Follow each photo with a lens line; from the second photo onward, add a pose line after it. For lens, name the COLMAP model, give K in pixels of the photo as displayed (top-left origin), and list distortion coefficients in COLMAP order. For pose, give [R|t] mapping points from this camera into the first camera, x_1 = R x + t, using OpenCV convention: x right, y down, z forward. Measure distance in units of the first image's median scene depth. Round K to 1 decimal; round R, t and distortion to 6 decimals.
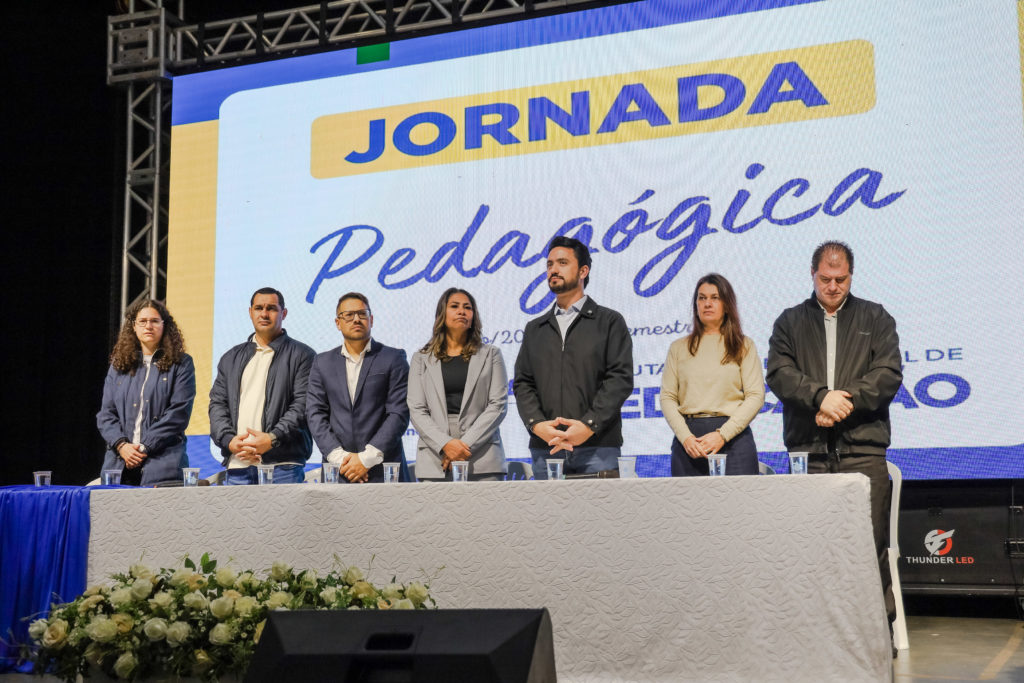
lens RADIAL K [[1112.8, 0, 502.6], [0, 1112.8, 374.2], [0, 0, 1]] dist [0.065559, 0.000000]
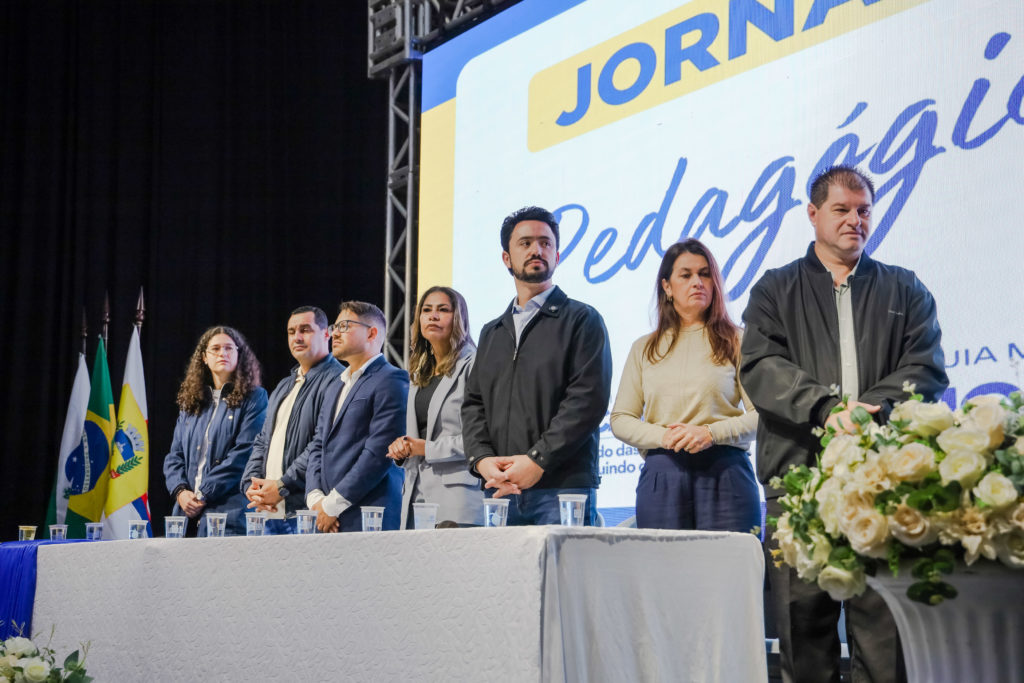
lens RADIAL K [[1508.9, 0, 510.0], [0, 1508.9, 344.8], [0, 0, 1]] dist [0.250212, 0.000000]
pose [[0.798403, -0.067235, -0.598358, 0.492741], [0.051070, 0.997727, -0.043967, 0.009188], [0.599954, 0.004545, 0.800021, 0.134787]]
